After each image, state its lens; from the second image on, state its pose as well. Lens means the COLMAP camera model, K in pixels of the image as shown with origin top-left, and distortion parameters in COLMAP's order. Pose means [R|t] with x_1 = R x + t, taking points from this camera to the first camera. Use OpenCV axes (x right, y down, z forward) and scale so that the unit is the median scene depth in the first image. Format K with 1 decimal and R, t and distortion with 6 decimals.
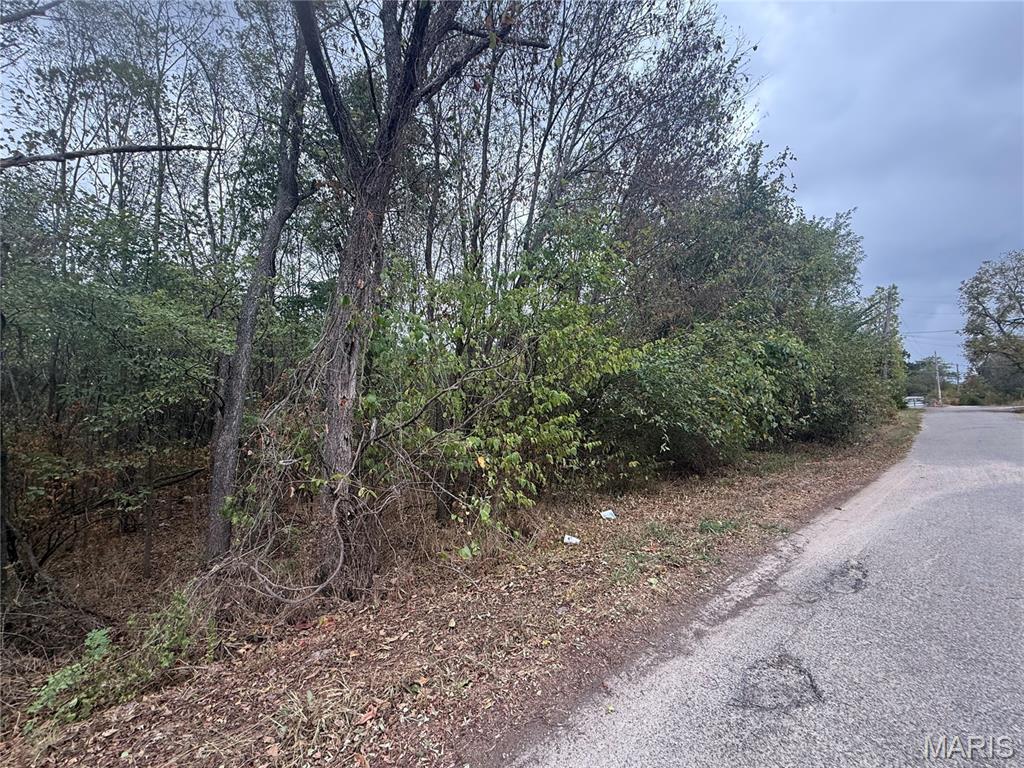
lens RADIAL K [[407.5, 0, 508.8], [0, 407.5, 387.2], [0, 0, 1]] dist [-0.000129, 0.000151]
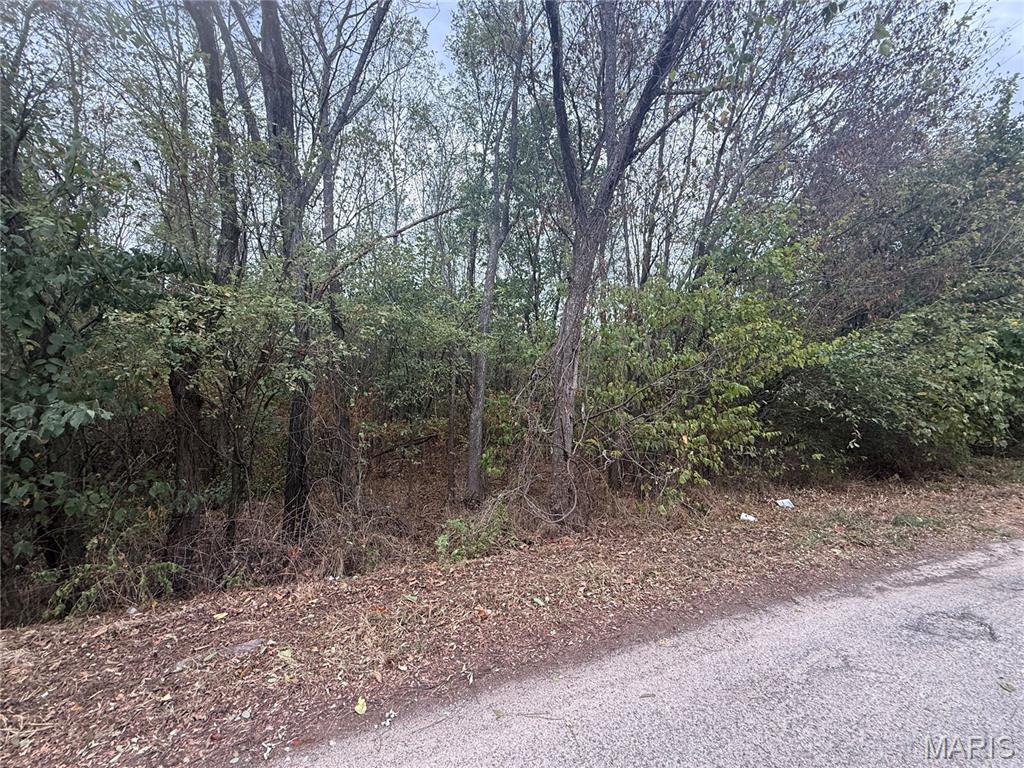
lens RADIAL K [[407.0, 0, 509.0], [0, 407.0, 386.0], [0, 0, 1]] dist [-0.000070, 0.000141]
pose [[0.939774, 0.020458, -0.341185, -0.066215], [-0.008547, 0.999302, 0.036377, -0.015039], [0.341691, -0.031270, 0.939292, -0.189347]]
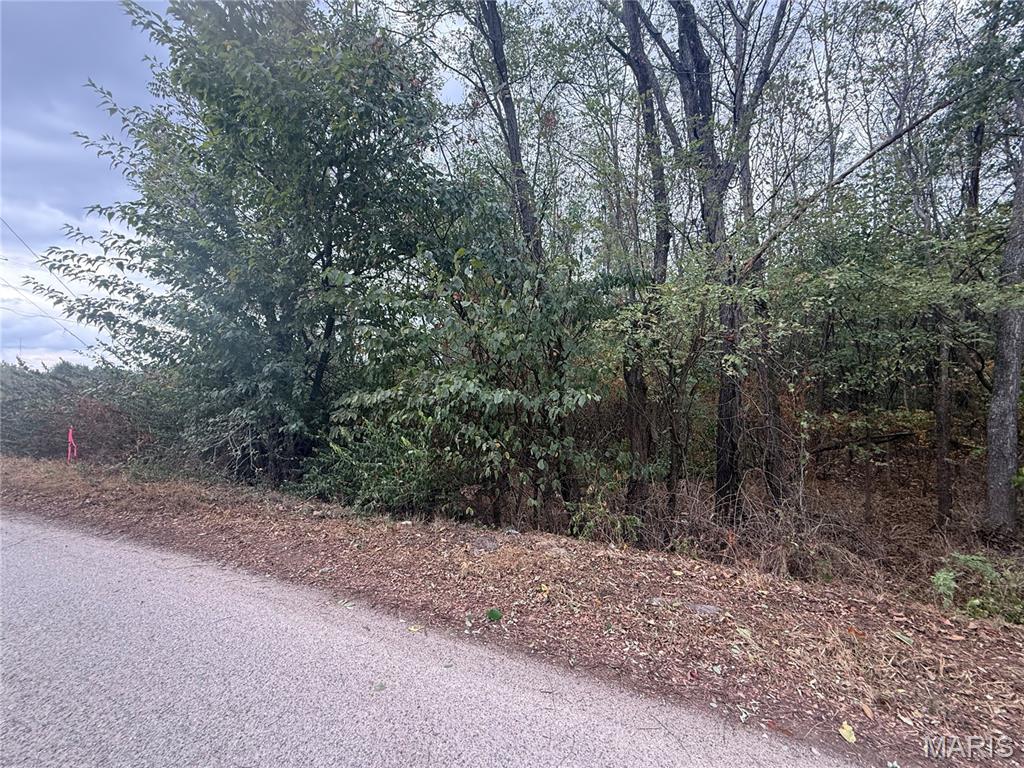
lens RADIAL K [[407.5, 0, 508.8], [0, 407.5, 387.2], [0, 0, 1]] dist [-0.000129, 0.000151]
pose [[0.282576, 0.018759, -0.959061, -0.079148], [0.062774, 0.997304, 0.038003, -0.011804], [0.957189, -0.070943, 0.280637, -0.212656]]
